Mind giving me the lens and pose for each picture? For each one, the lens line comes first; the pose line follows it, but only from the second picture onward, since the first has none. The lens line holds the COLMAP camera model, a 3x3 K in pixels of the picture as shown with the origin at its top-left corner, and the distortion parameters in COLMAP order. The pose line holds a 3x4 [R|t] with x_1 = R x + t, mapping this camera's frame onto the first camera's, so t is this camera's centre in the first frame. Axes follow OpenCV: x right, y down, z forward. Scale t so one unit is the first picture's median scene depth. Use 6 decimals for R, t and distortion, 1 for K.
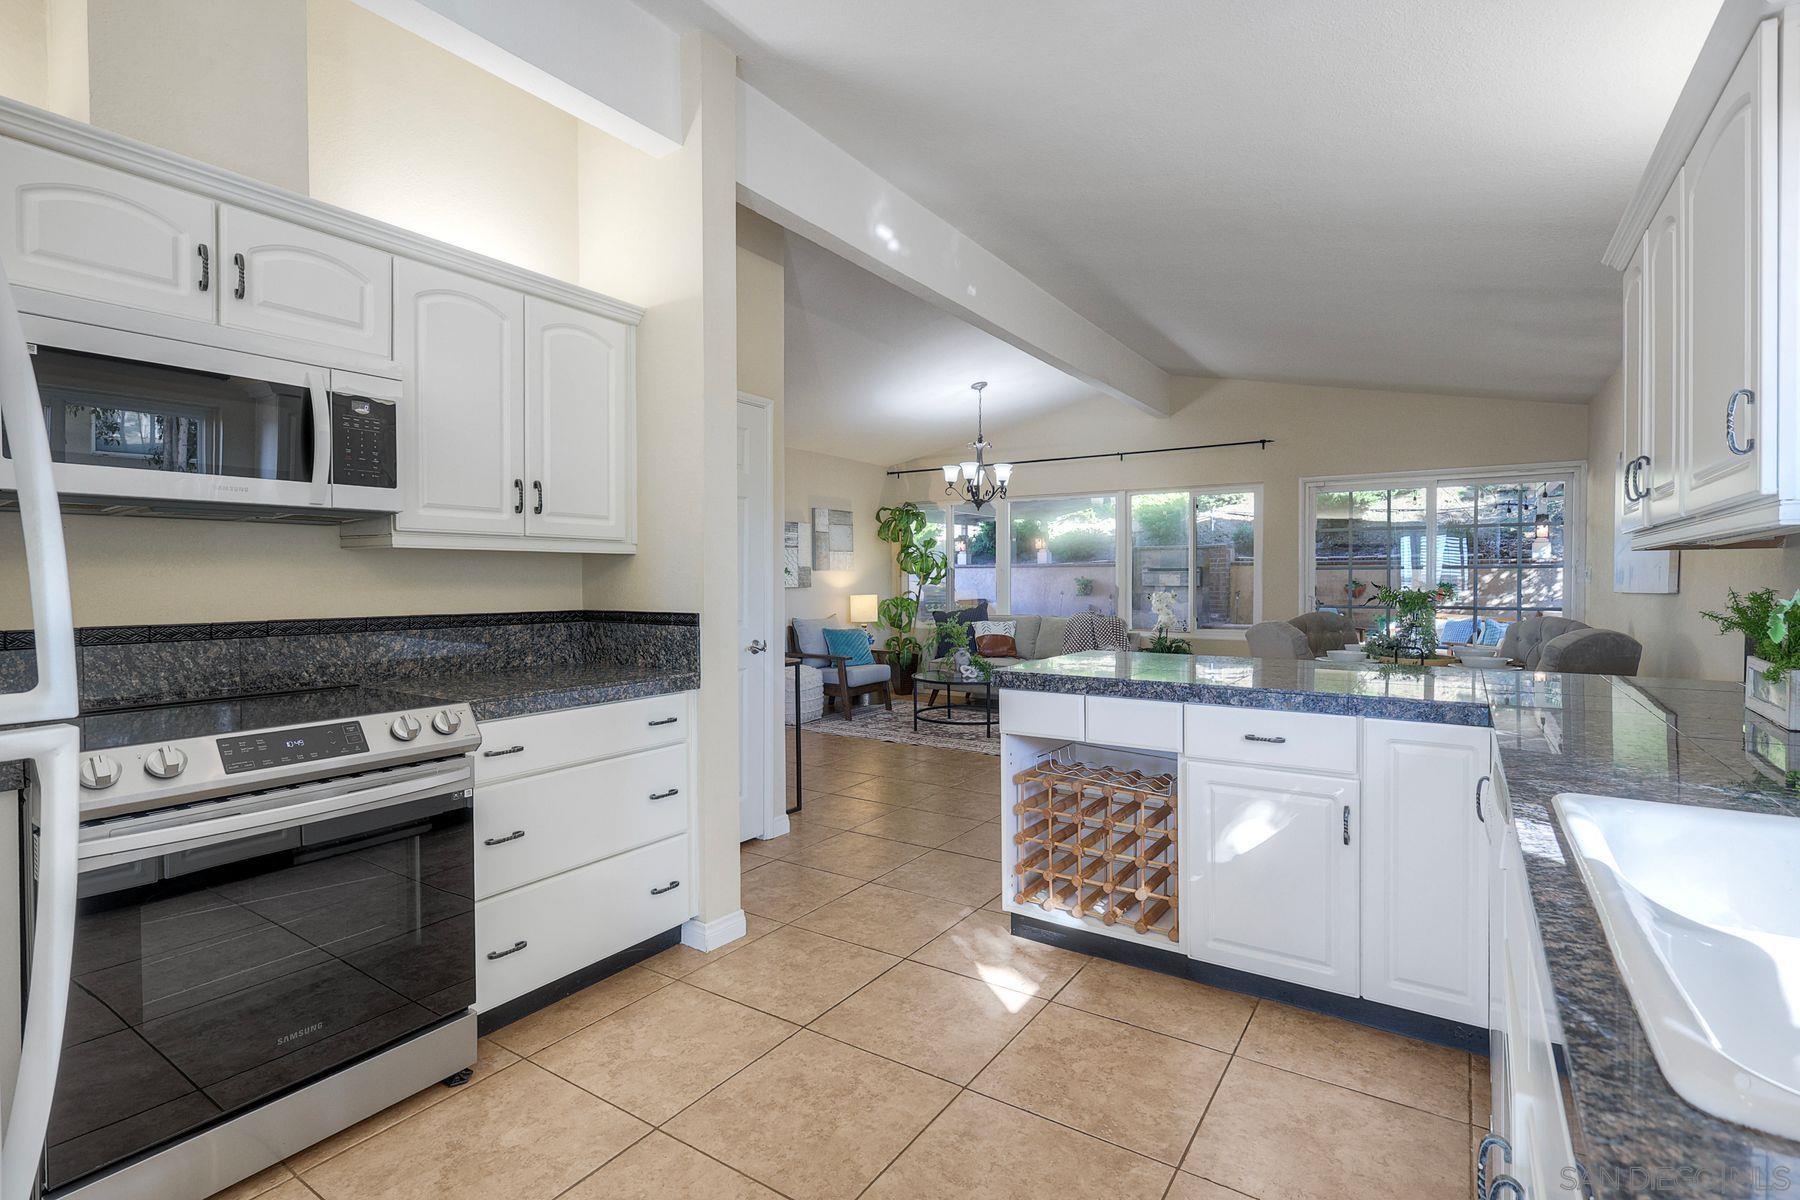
lens RADIAL K [[838.5, 0, 884.3], [0, 838.5, 599.5], [0, 0, 1]] dist [0.008420, -0.001505]
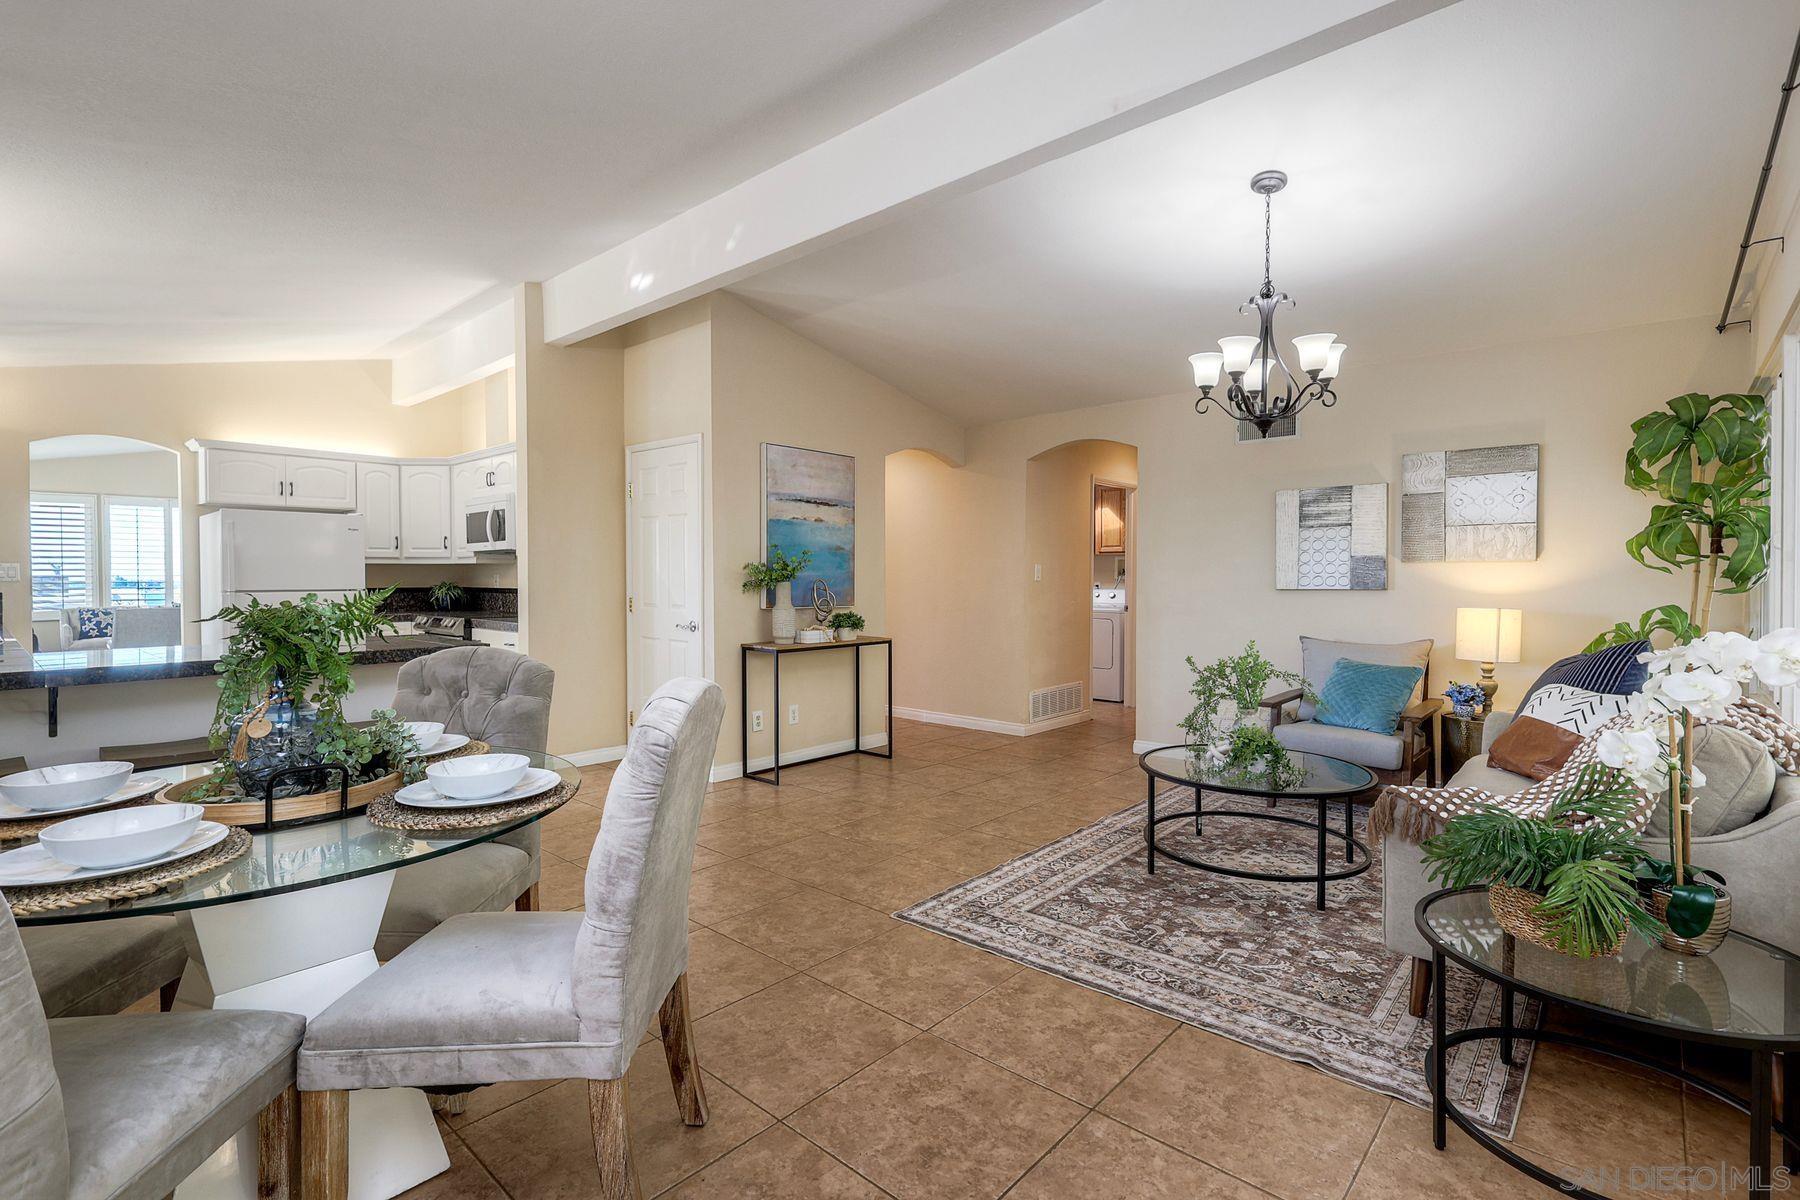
lens RADIAL K [[838.5, 0, 896.8], [0, 838.5, 587.5], [0, 0, 1]] dist [0.008420, -0.001505]
pose [[-0.131611, 0.011747, -0.991232, 0.542611], [-0.028108, 0.999484, 0.015577, -0.015760], [0.990903, 0.029912, -0.131213, 0.726254]]
